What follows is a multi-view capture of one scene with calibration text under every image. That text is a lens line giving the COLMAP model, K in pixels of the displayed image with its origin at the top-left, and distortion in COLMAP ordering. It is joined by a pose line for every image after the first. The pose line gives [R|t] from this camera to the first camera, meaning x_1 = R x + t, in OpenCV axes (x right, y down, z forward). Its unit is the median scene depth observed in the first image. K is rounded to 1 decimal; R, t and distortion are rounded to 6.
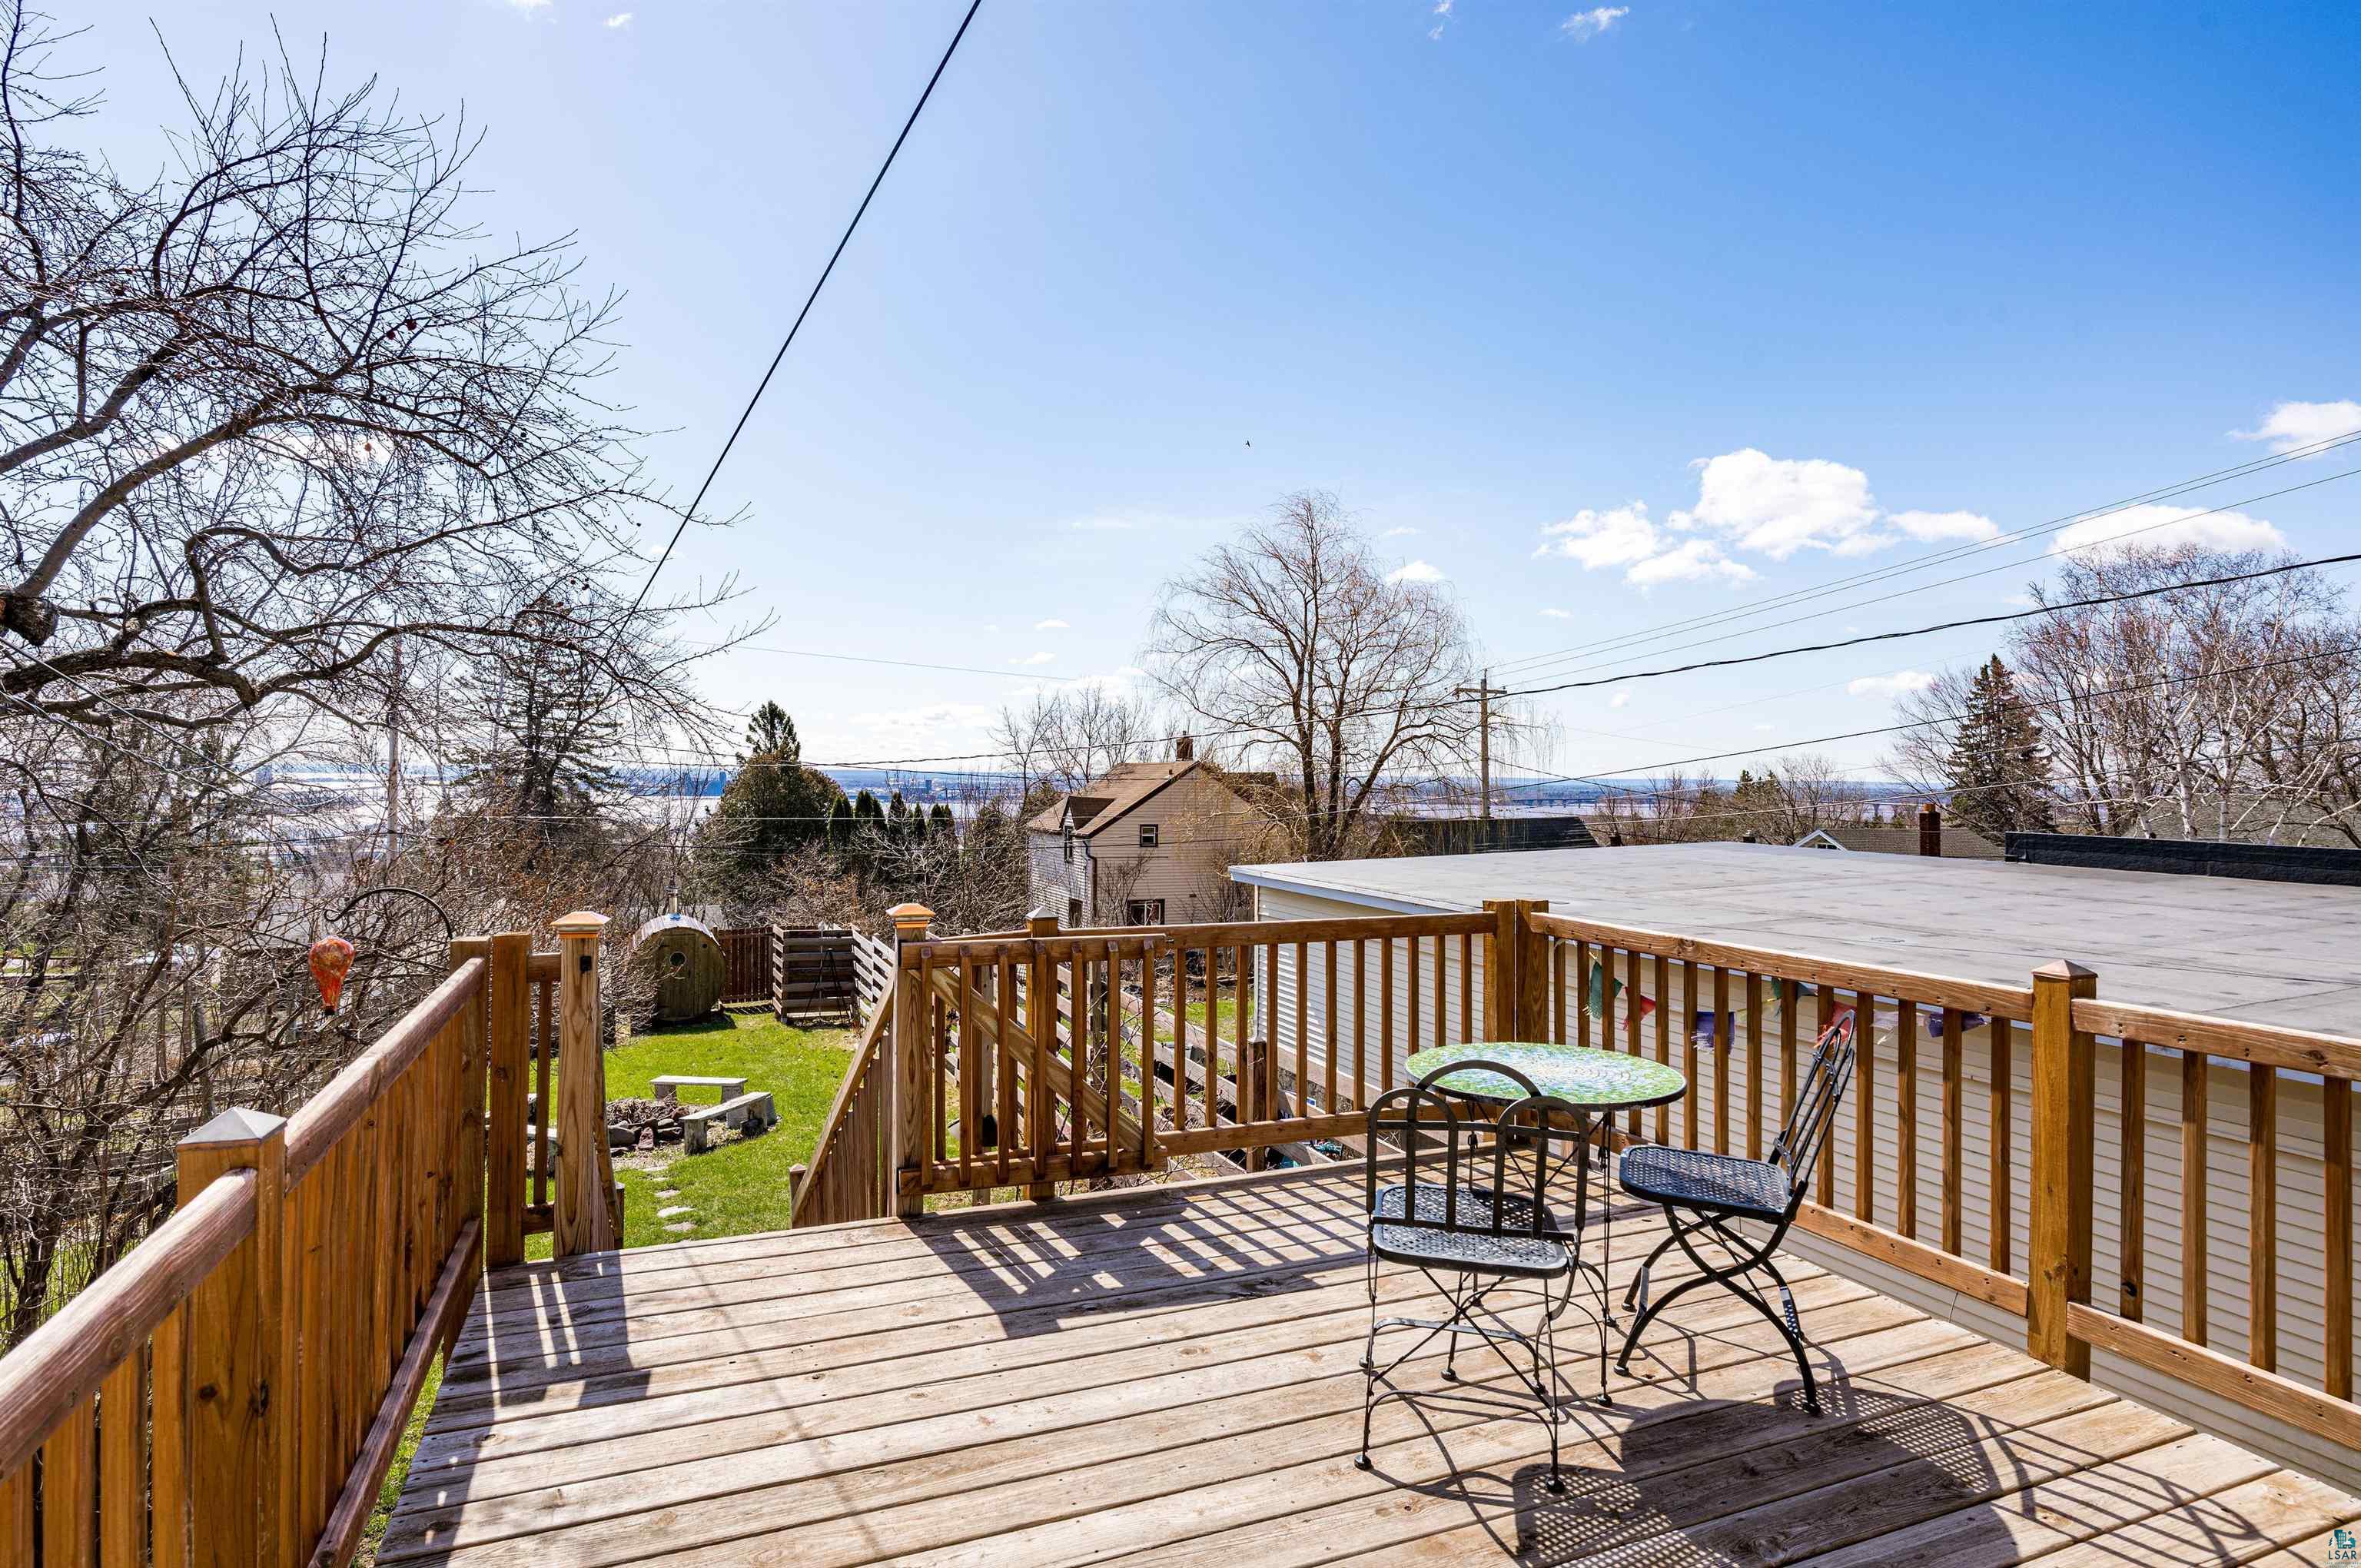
lens RADIAL K [[1195.9, 0, 1130.0], [0, 1195.9, 775.6], [0, 0, 1]] dist [0.001373, 0.000272]
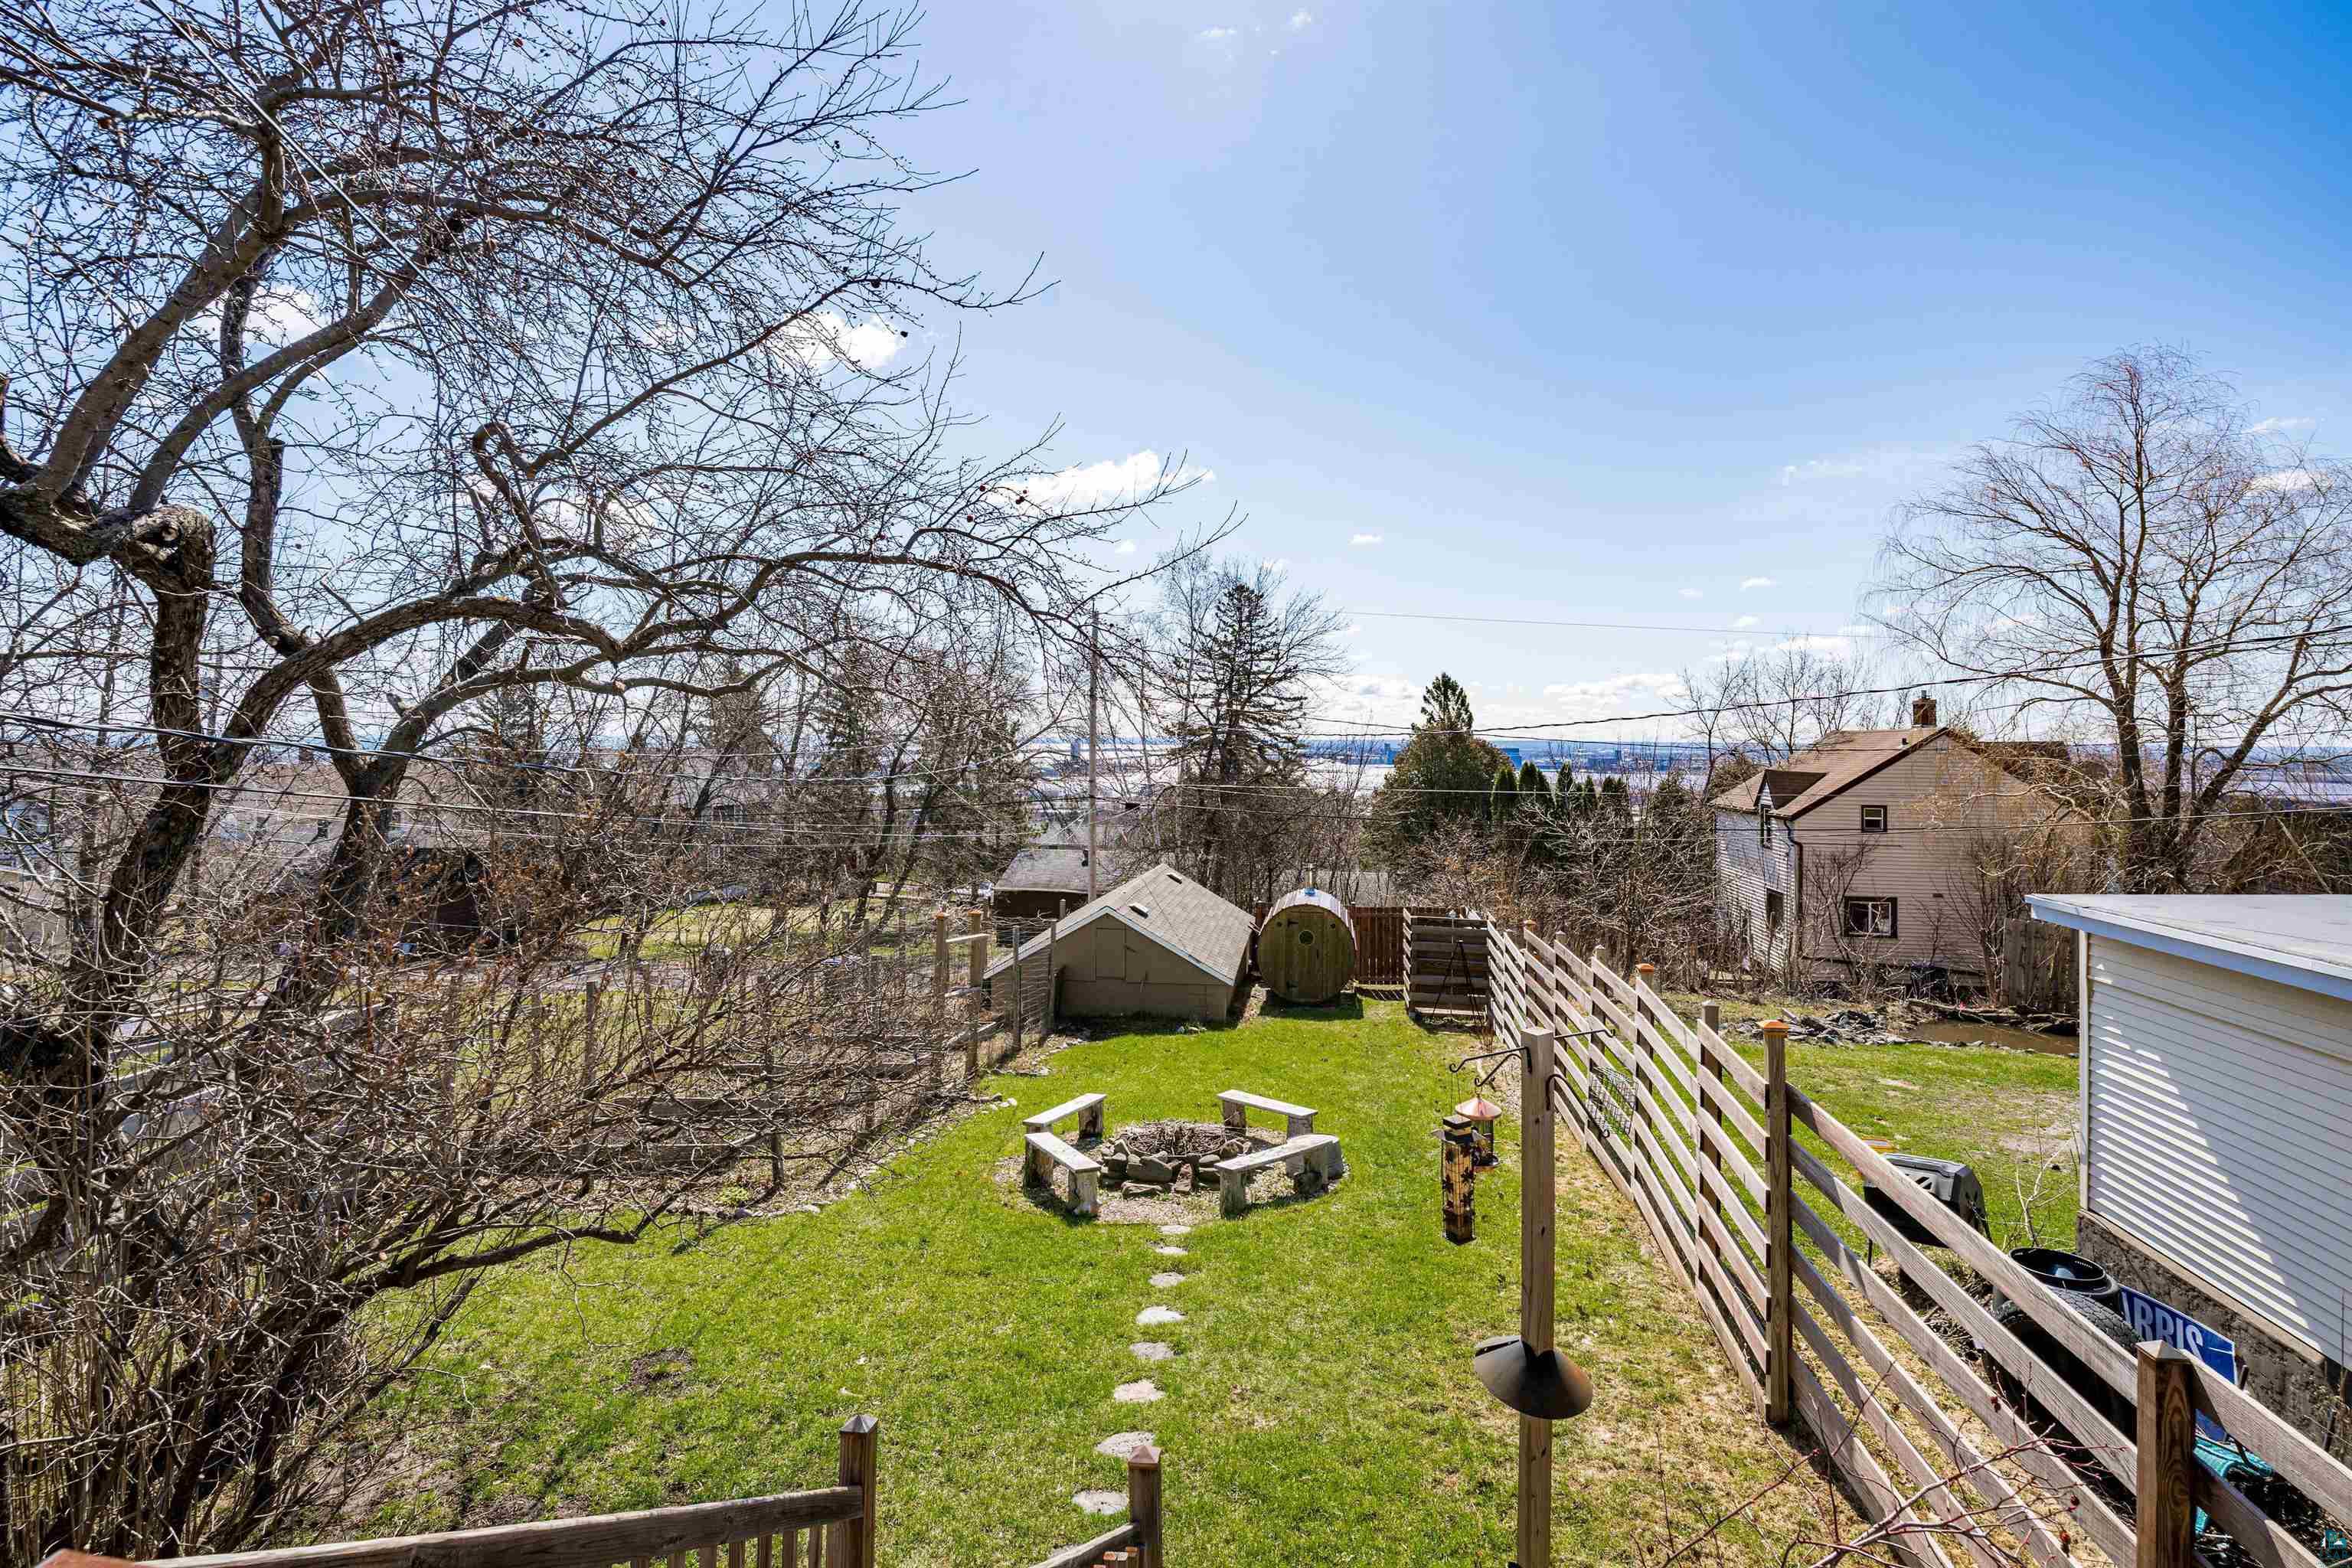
lens RADIAL K [[1143.1, 0, 1210.3], [0, 1143.1, 739.7], [0, 0, 1]] dist [0.004347, 0.001487]
pose [[0.872733, -0.004080, -0.488181, 0.002514], [0.001479, 0.999983, -0.005715, -0.000446], [0.488195, 0.004265, 0.872724, 0.118055]]
